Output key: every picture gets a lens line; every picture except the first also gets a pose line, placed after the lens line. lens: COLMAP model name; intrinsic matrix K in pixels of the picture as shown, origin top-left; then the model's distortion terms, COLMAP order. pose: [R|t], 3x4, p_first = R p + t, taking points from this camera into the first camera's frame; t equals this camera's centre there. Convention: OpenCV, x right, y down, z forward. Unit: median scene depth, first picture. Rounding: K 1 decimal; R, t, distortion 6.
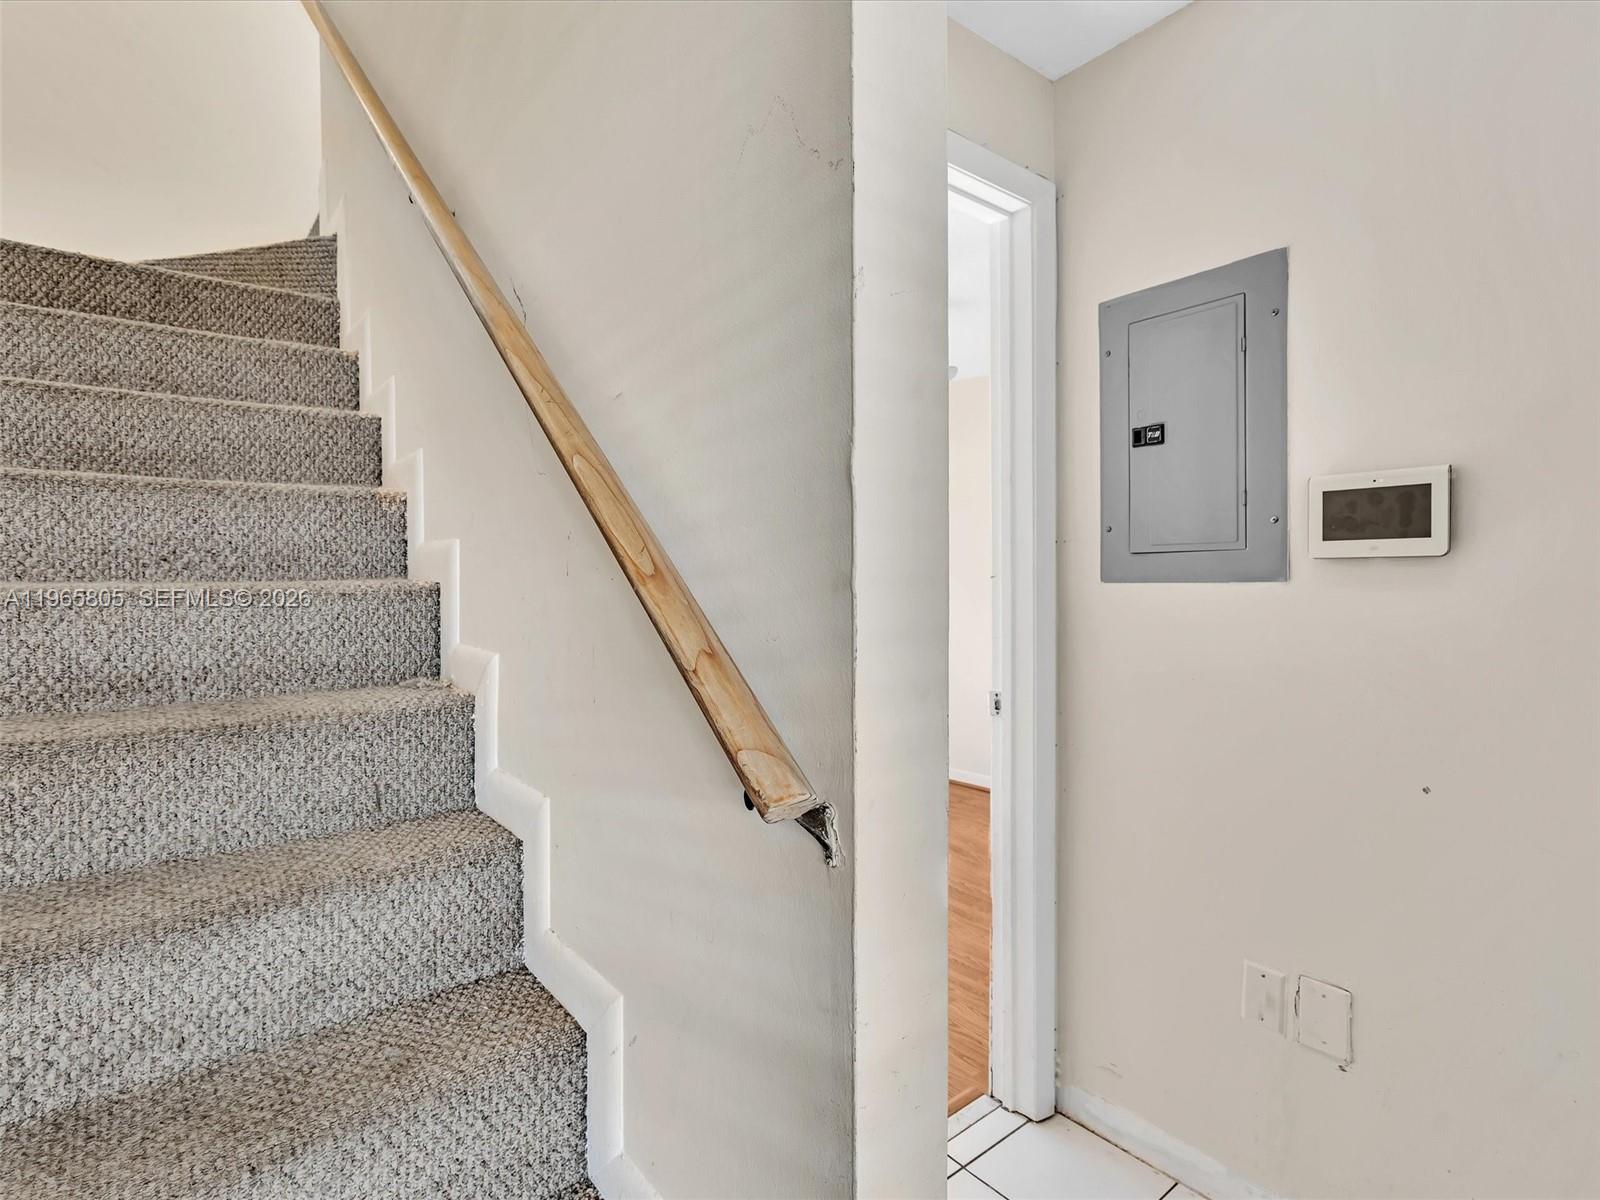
lens RADIAL K [[821.0, 0, 790.8], [0, 821.0, 582.6], [0, 0, 1]] dist [0.001307, 0.001108]
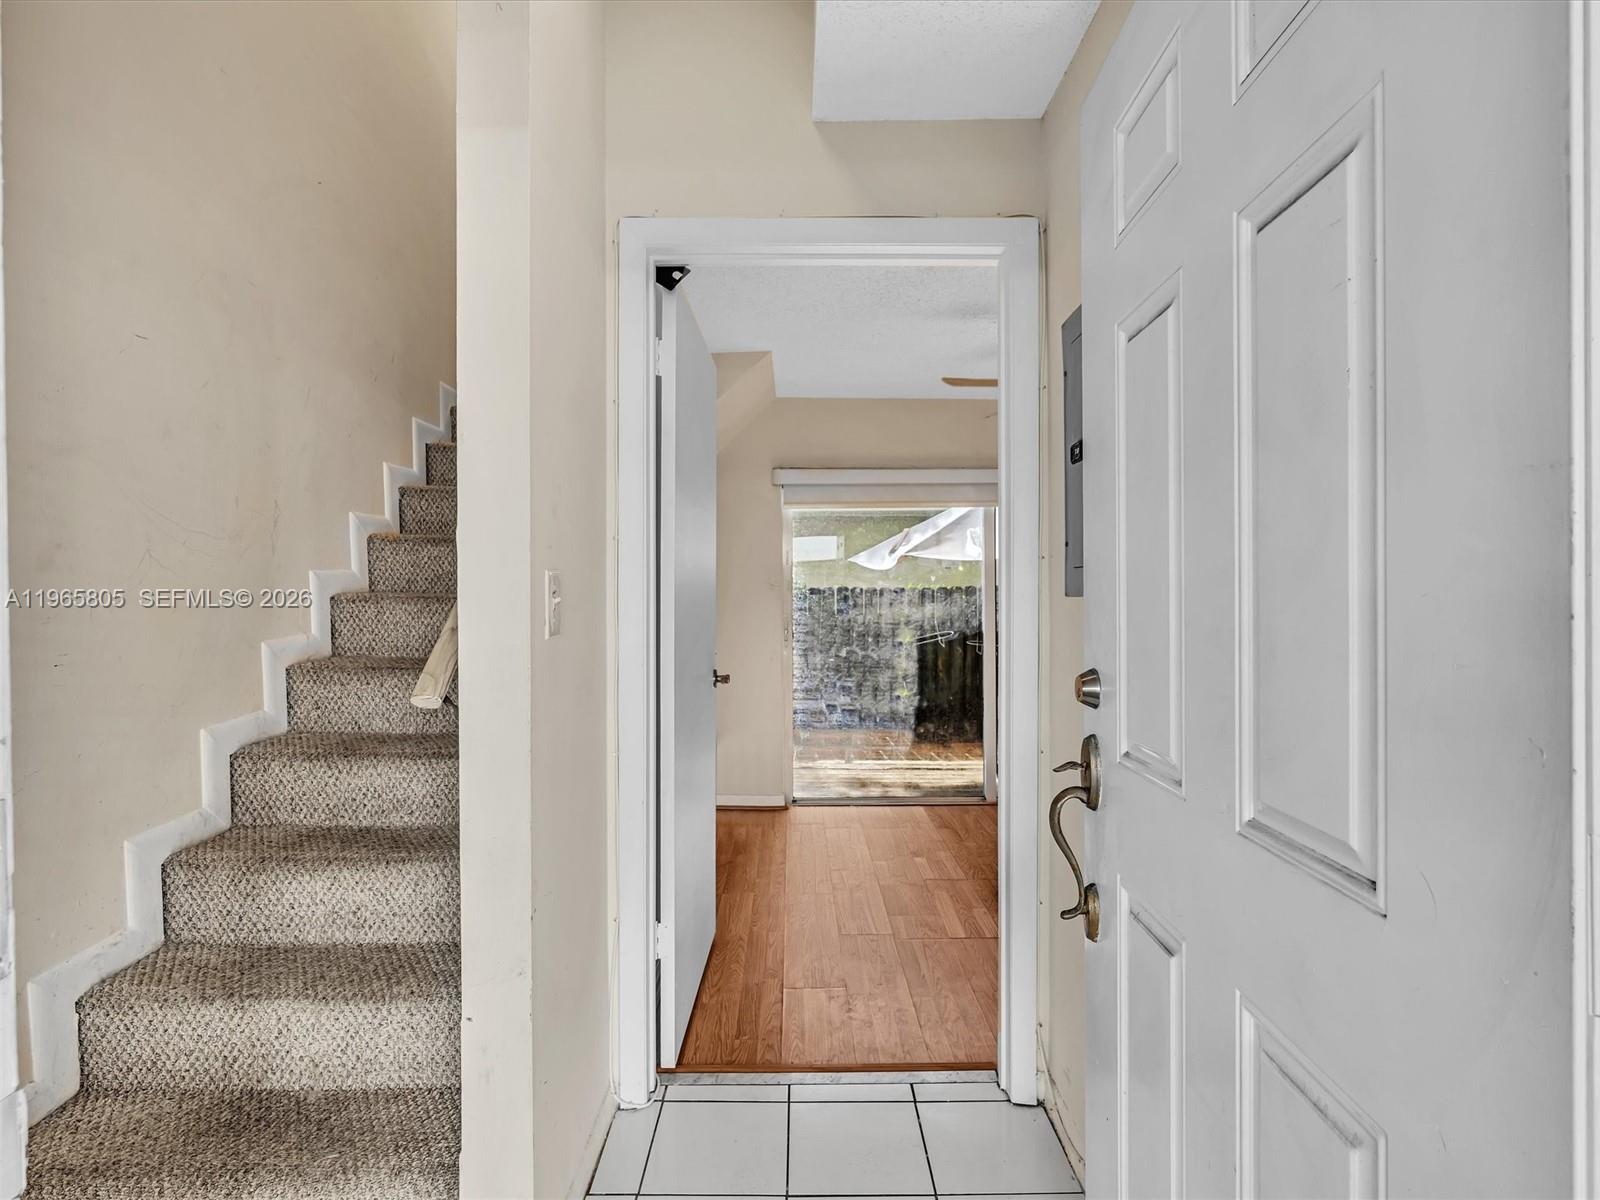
lens RADIAL K [[821.0, 0, 790.8], [0, 821.0, 582.6], [0, 0, 1]] dist [0.001307, 0.001108]
pose [[0.779038, -0.006860, -0.626940, 1.302925], [-0.003847, 0.999869, -0.015722, 0.001950], [0.626965, 0.014660, 0.778909, -0.031989]]
